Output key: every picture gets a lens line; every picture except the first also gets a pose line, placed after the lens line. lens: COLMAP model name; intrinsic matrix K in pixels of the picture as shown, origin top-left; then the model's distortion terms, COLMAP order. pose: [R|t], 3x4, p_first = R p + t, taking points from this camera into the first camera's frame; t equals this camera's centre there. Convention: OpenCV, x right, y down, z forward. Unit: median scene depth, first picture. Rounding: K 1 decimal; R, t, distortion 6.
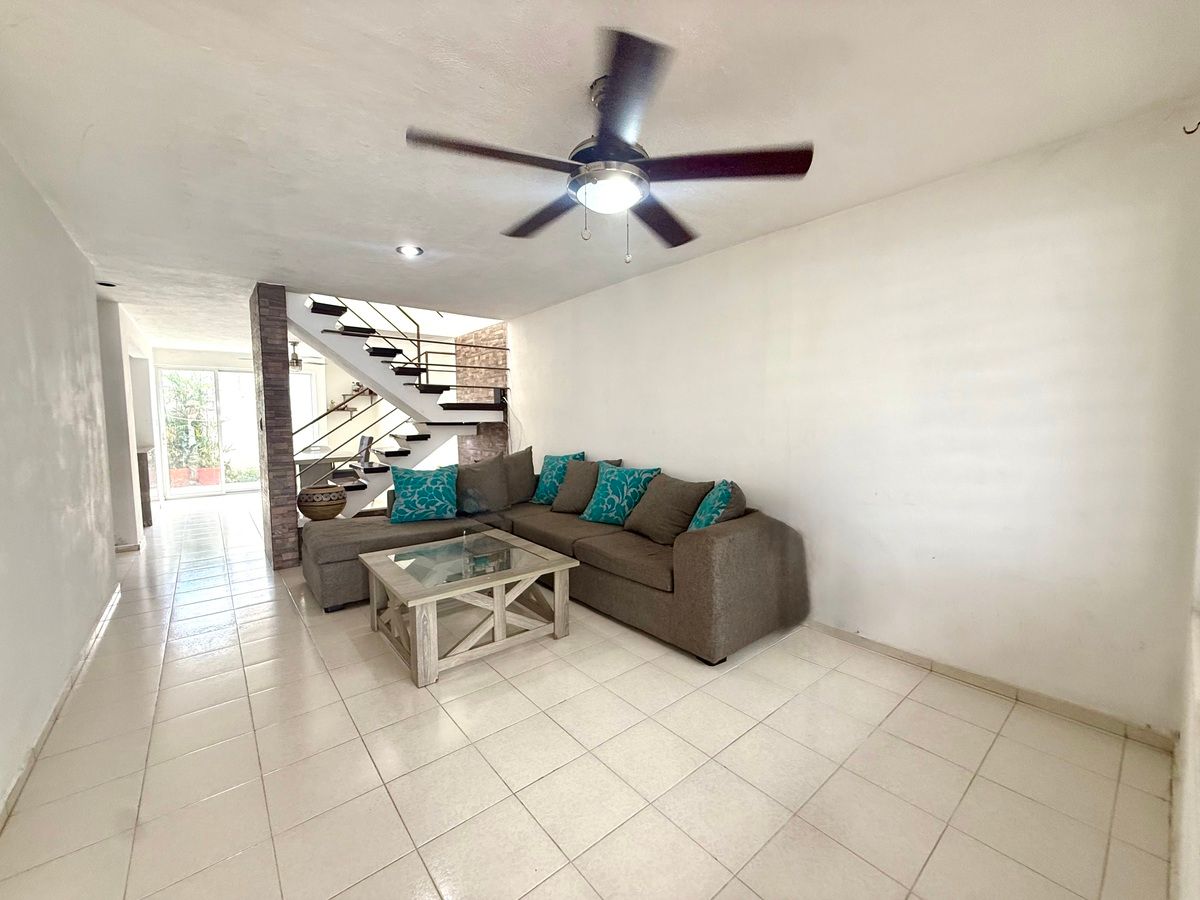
lens RADIAL K [[482.7, 0, 605.3], [0, 482.7, 451.9], [0, 0, 1]] dist [0.000491, 0.000754]
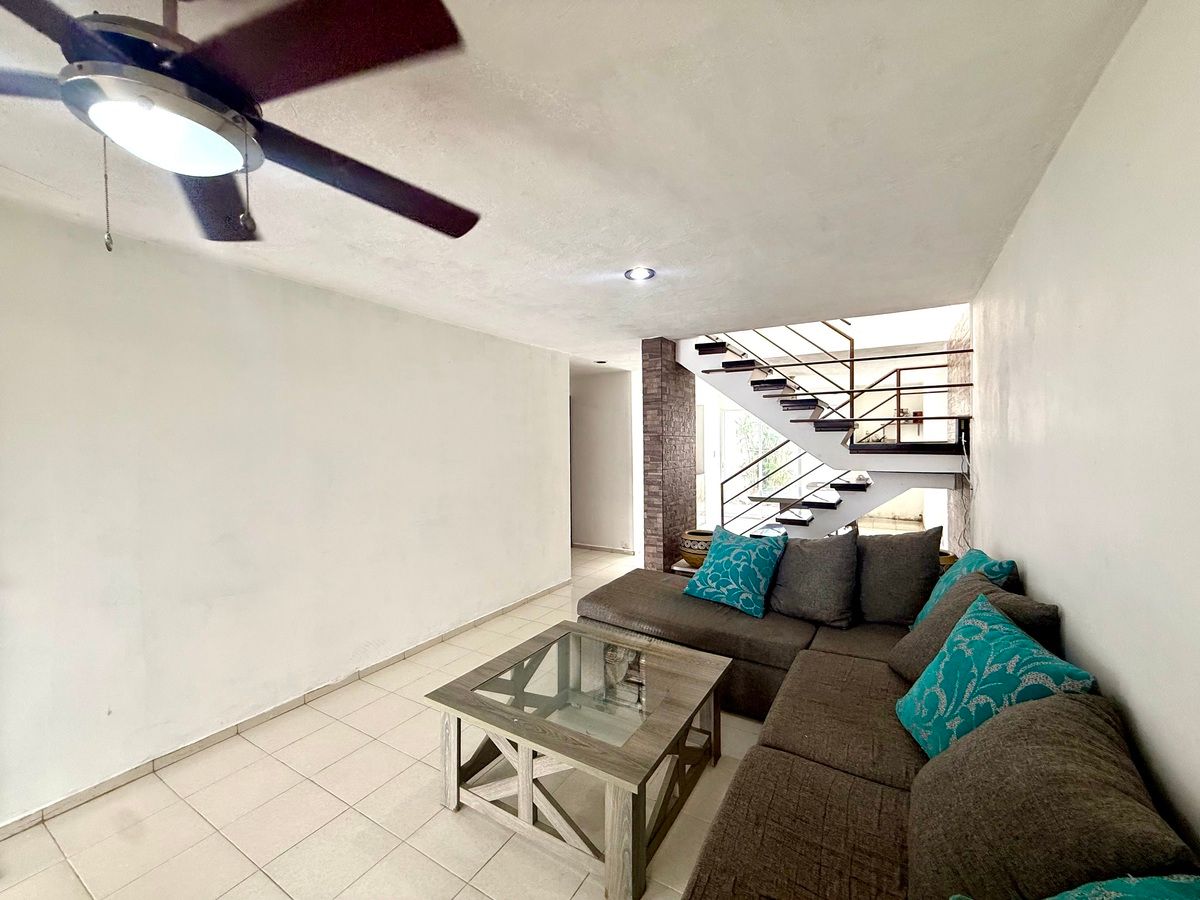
lens RADIAL K [[482.7, 0, 594.4], [0, 482.7, 449.5], [0, 0, 1]] dist [0.000491, 0.000754]
pose [[0.319647, 0.018245, -0.947361, 0.237301], [-0.065344, 0.997859, -0.002830, -0.071904], [0.945281, 0.062809, 0.320155, 0.448072]]
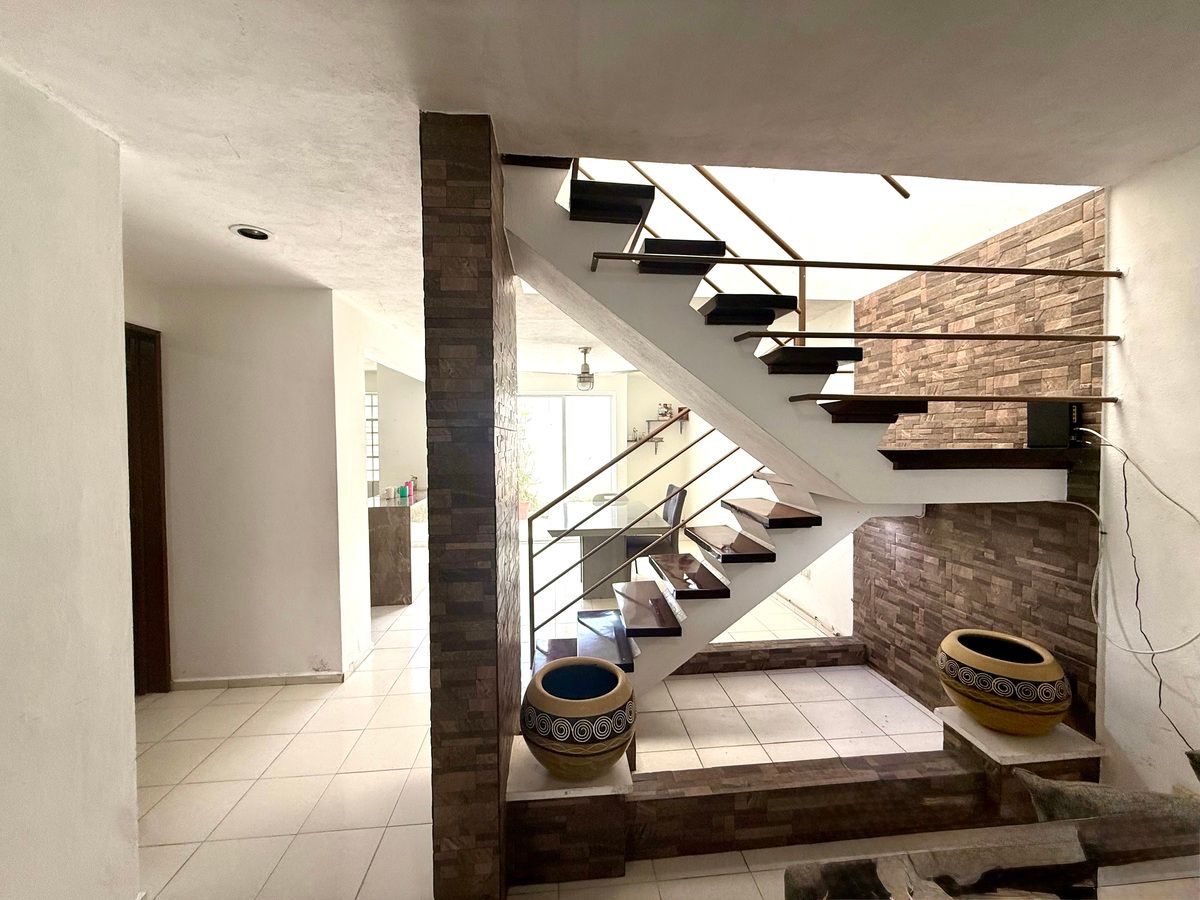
lens RADIAL K [[482.7, 0, 600.3], [0, 482.7, 450.9], [0, 0, 1]] dist [0.000491, 0.000754]
pose [[0.825589, 0.015756, -0.564052, -0.339274], [-0.039599, 0.998763, -0.030061, -0.087803], [0.562881, 0.047154, 0.825192, 0.644507]]
